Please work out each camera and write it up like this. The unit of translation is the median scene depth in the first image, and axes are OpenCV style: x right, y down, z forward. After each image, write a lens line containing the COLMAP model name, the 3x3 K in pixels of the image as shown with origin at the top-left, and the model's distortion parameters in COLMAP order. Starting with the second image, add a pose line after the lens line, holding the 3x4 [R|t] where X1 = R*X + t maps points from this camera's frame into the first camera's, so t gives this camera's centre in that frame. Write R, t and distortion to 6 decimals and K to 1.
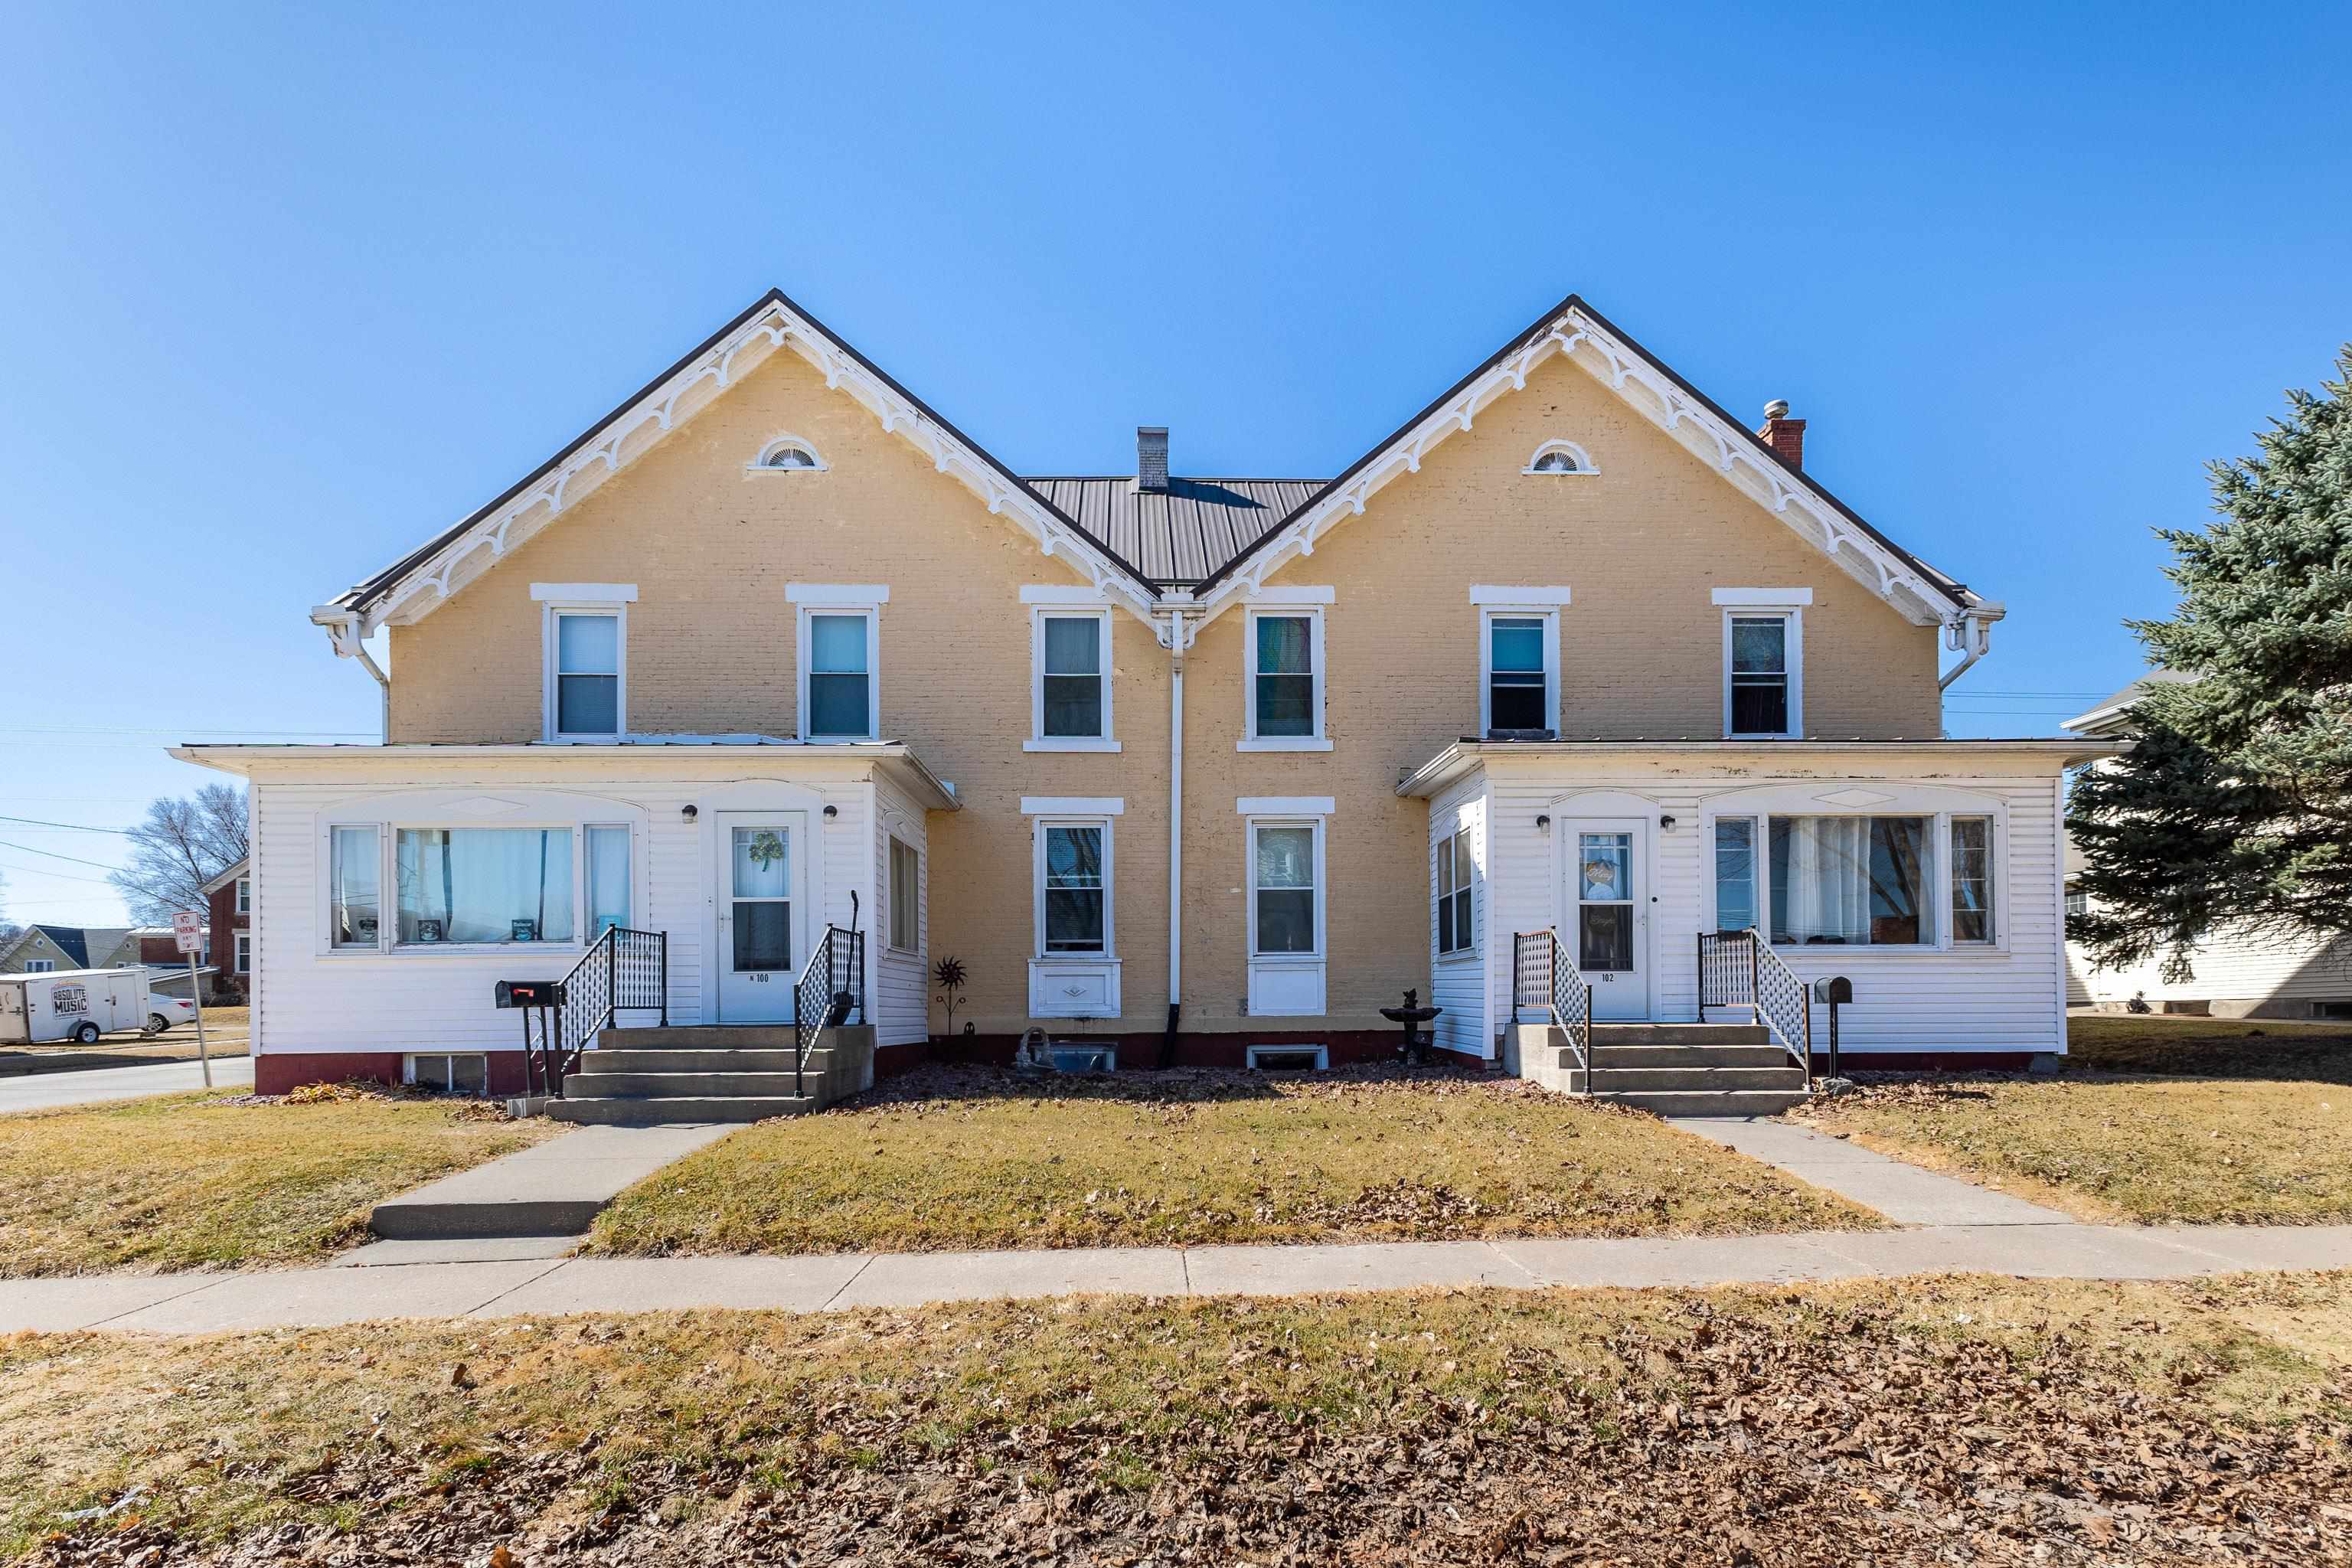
lens RADIAL K [[1051.7, 0, 1175.5], [0, 1051.7, 845.6], [0, 0, 1]] dist [0.004431, 0.000205]
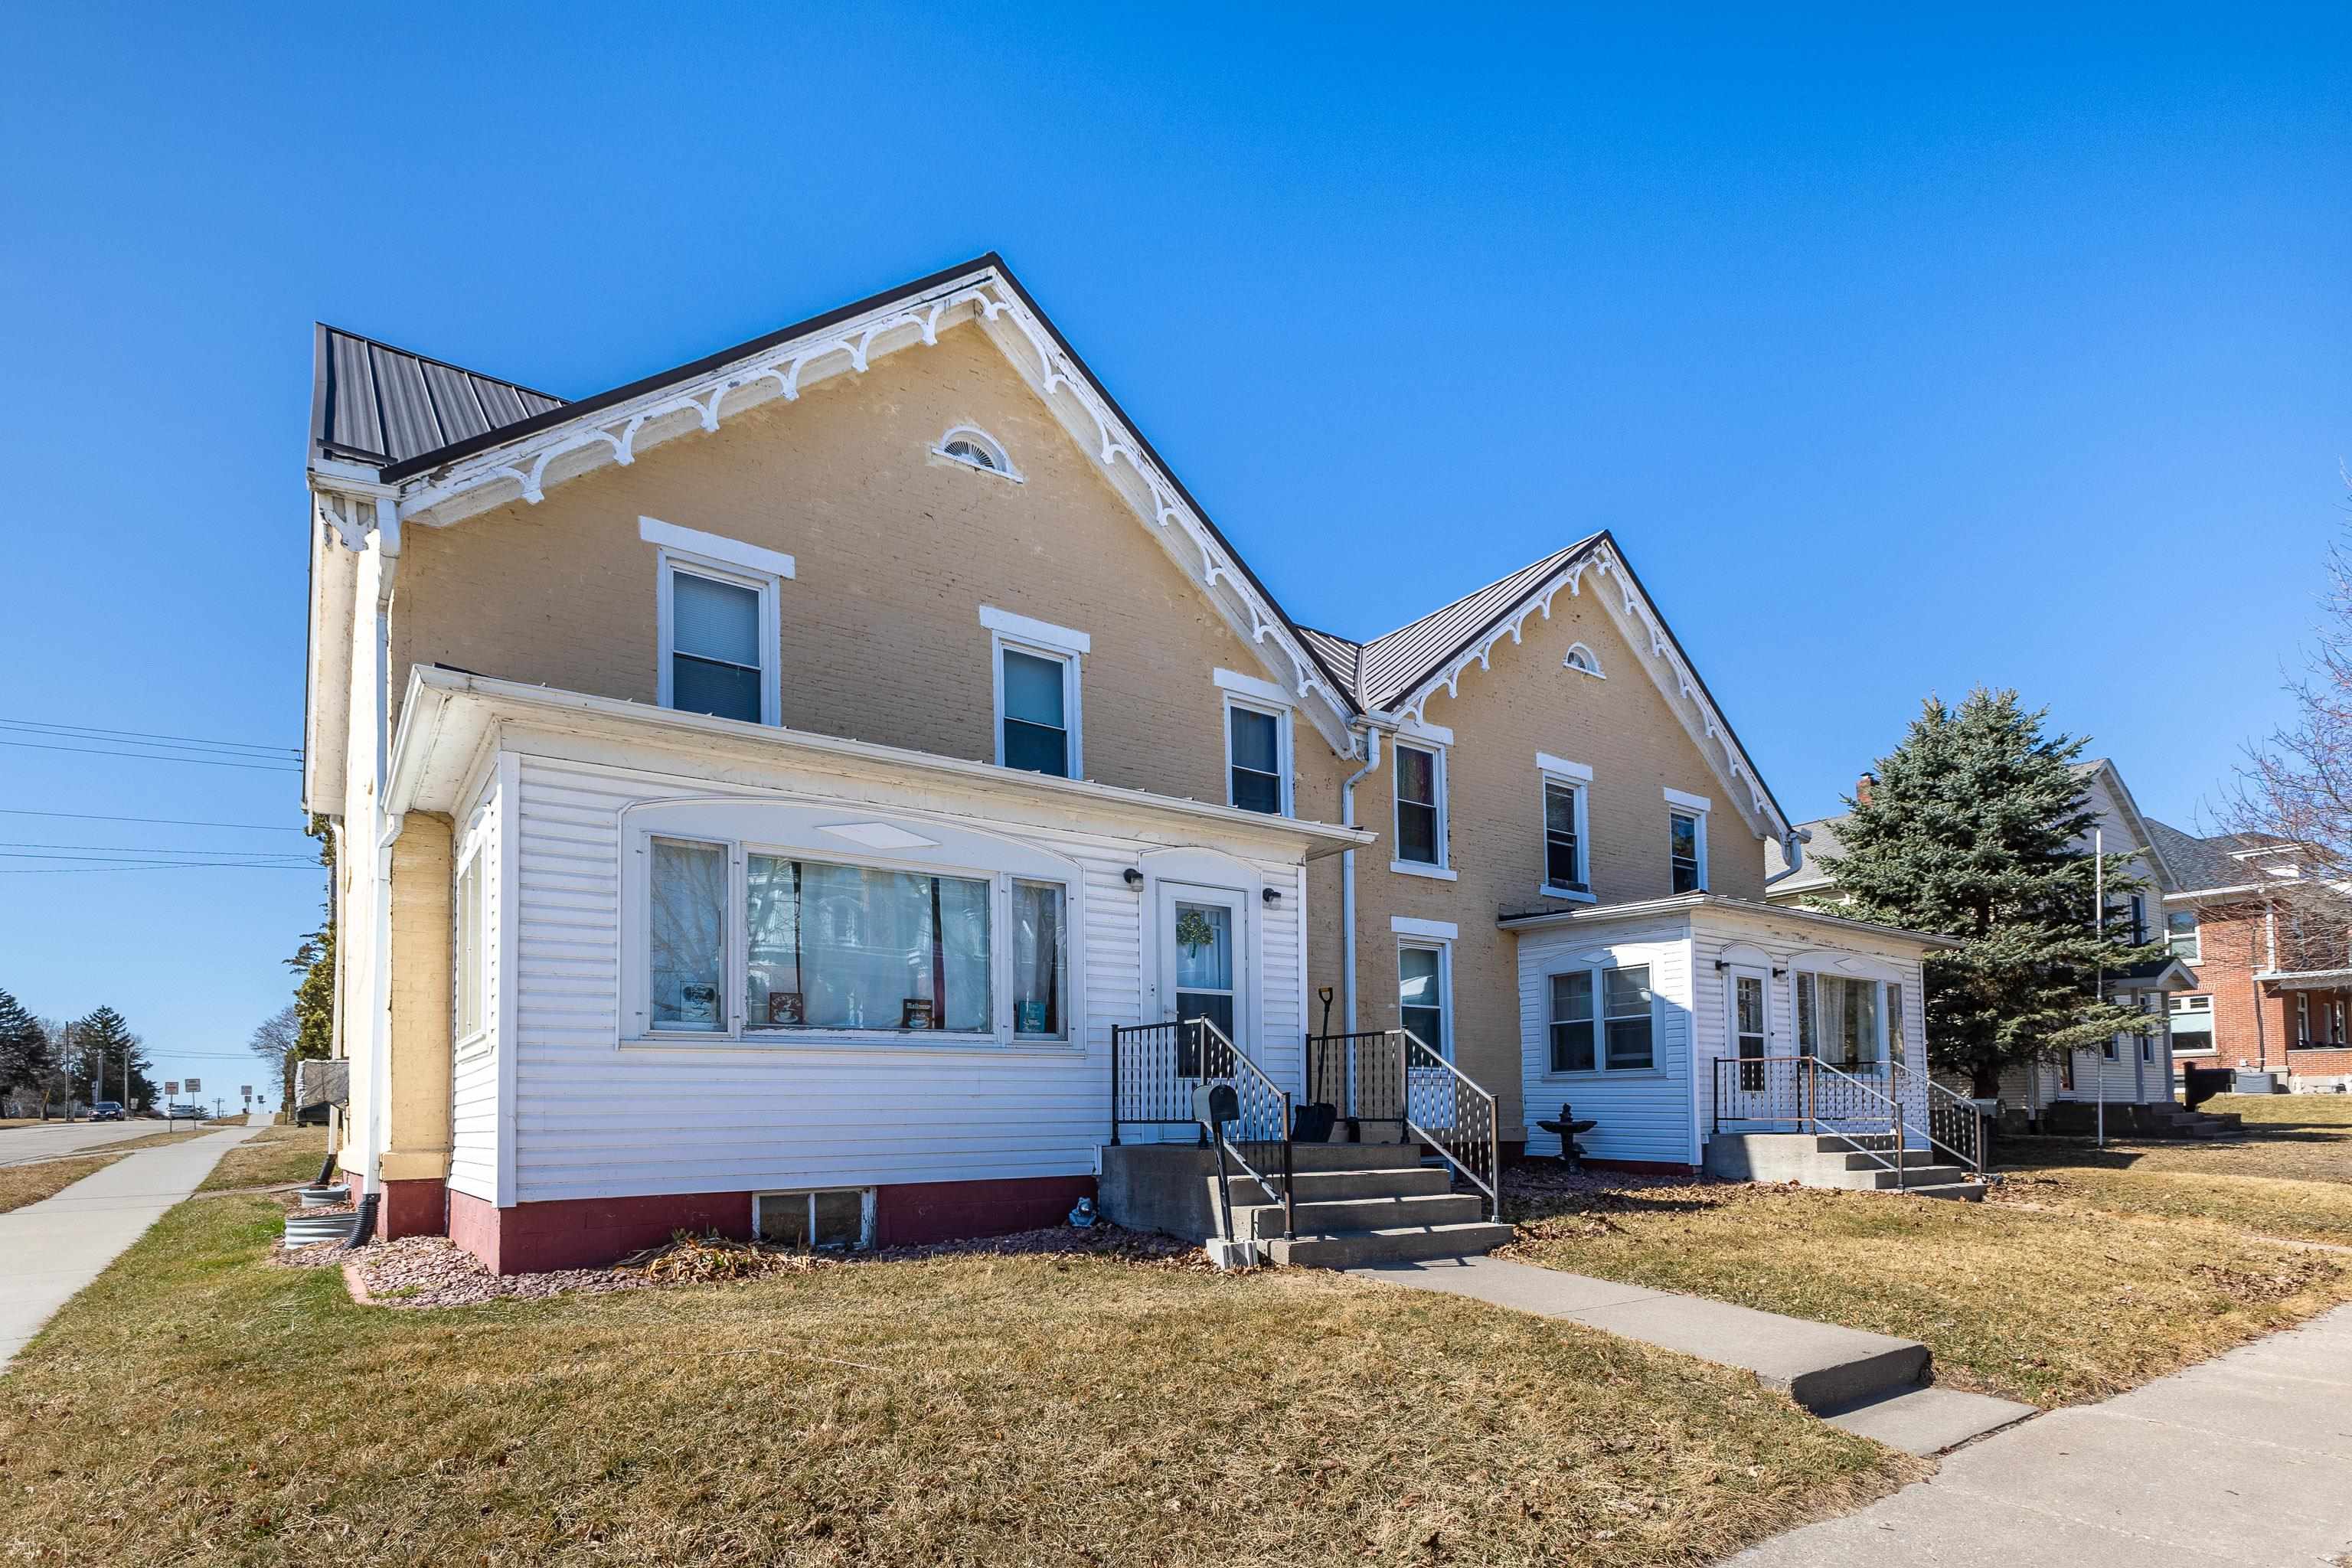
lens RADIAL K [[1035.9, 0, 1172.6], [0, 1035.9, 930.4], [0, 0, 1]] dist [0.002668, -0.015132]
pose [[0.860845, 0.089261, 0.500977, -0.628890], [-0.075575, 0.996003, -0.047599, 0.032985], [-0.503224, 0.003114, 0.864151, 0.226998]]
